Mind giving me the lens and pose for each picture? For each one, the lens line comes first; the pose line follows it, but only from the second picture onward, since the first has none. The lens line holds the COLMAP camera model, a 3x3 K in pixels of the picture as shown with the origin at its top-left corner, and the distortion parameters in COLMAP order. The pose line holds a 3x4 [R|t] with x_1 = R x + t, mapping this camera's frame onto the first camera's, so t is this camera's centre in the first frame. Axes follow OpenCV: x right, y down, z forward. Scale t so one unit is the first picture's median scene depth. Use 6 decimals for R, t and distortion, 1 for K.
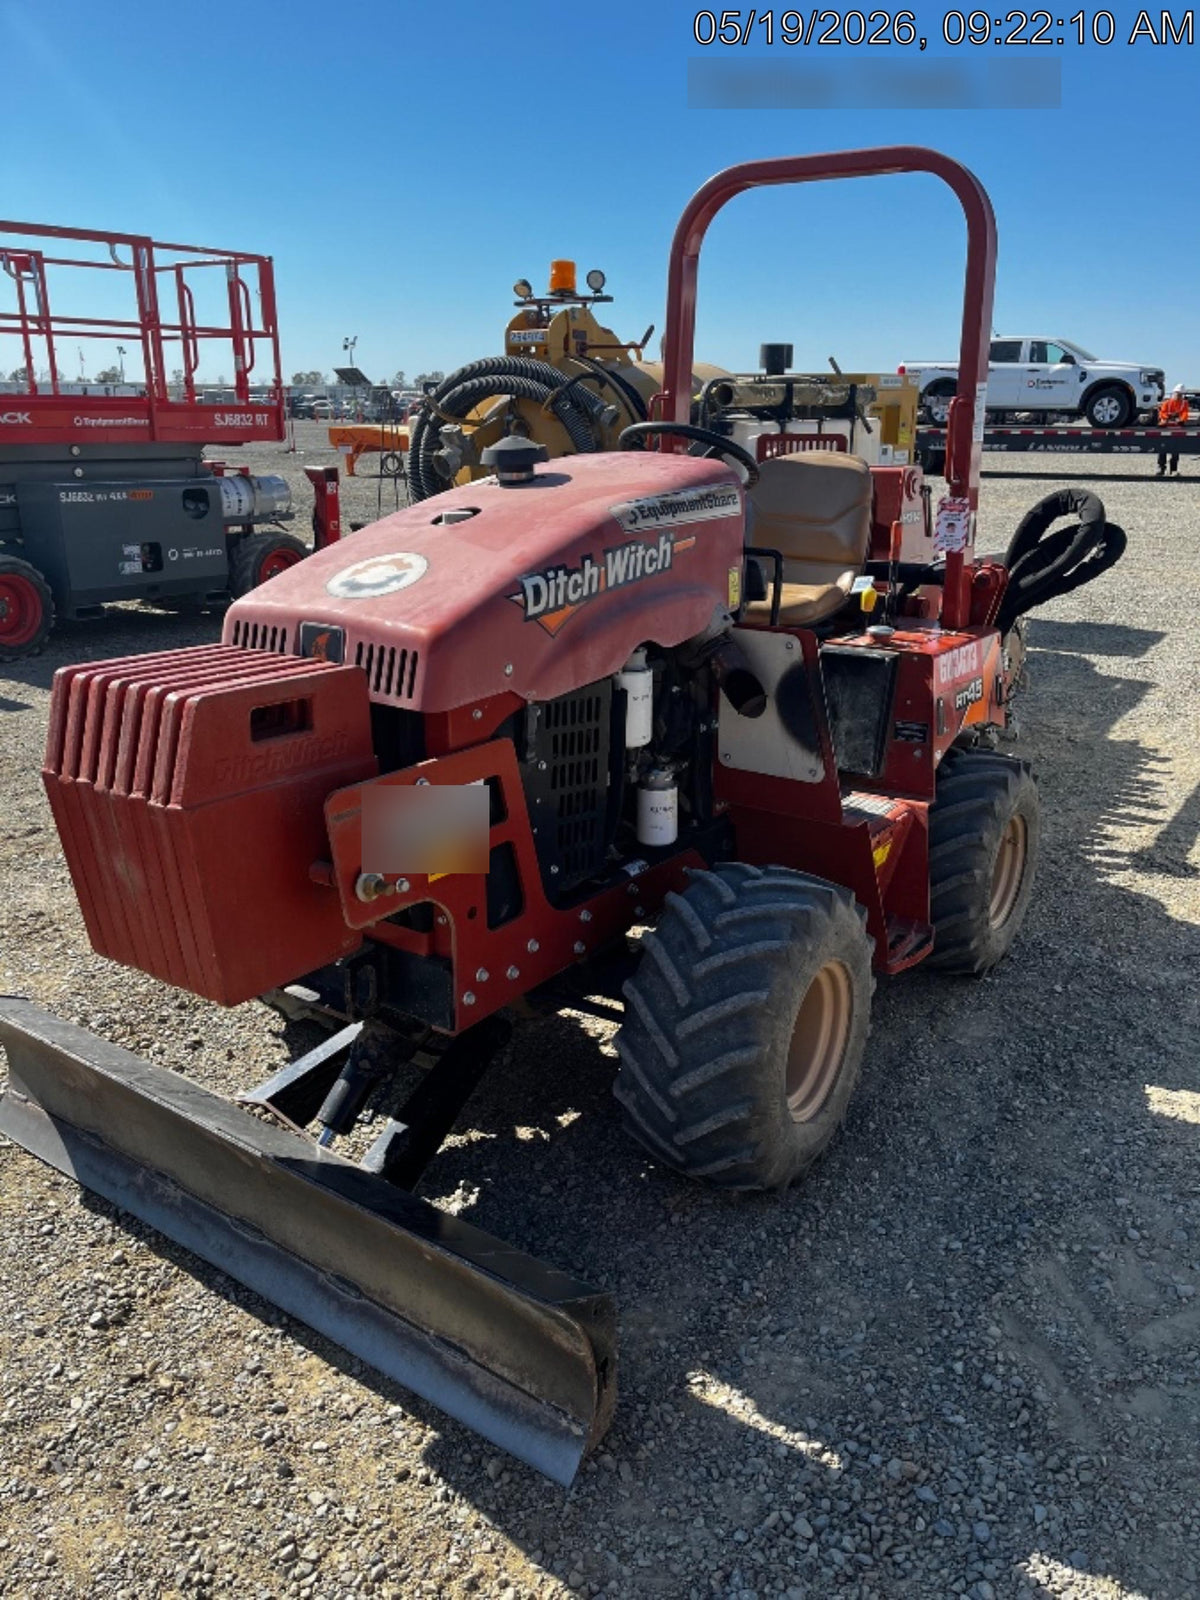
lens RADIAL K [[1174.9, 0, 600.0], [0, 1174.9, 800.0], [0, 0, 1]] dist [0.011343, -0.007870]
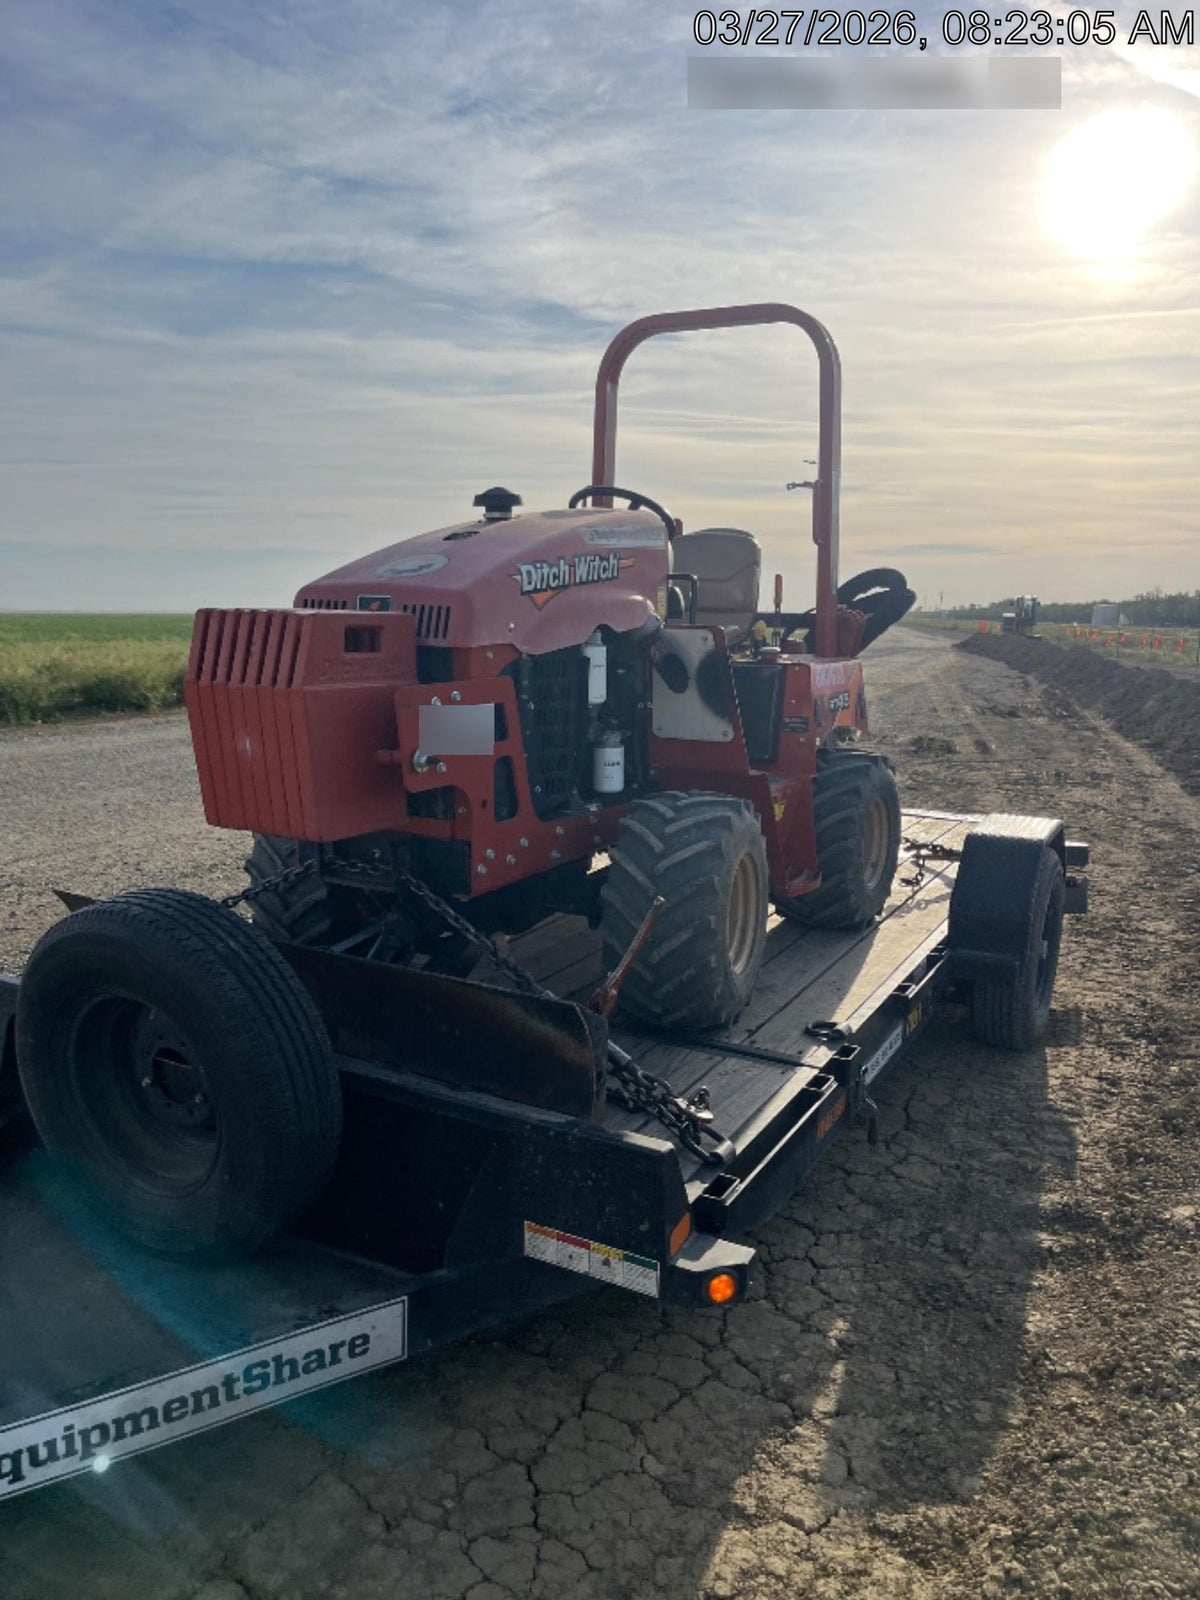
lens RADIAL K [[1174.9, 0, 600.0], [0, 1174.9, 800.0], [0, 0, 1]] dist [0.011343, -0.007870]
pose [[0.995928, -0.010135, 0.089585, -0.094321], [0.022834, 0.989619, -0.141887, 0.278957], [-0.087217, 0.143355, 0.985821, -0.341278]]
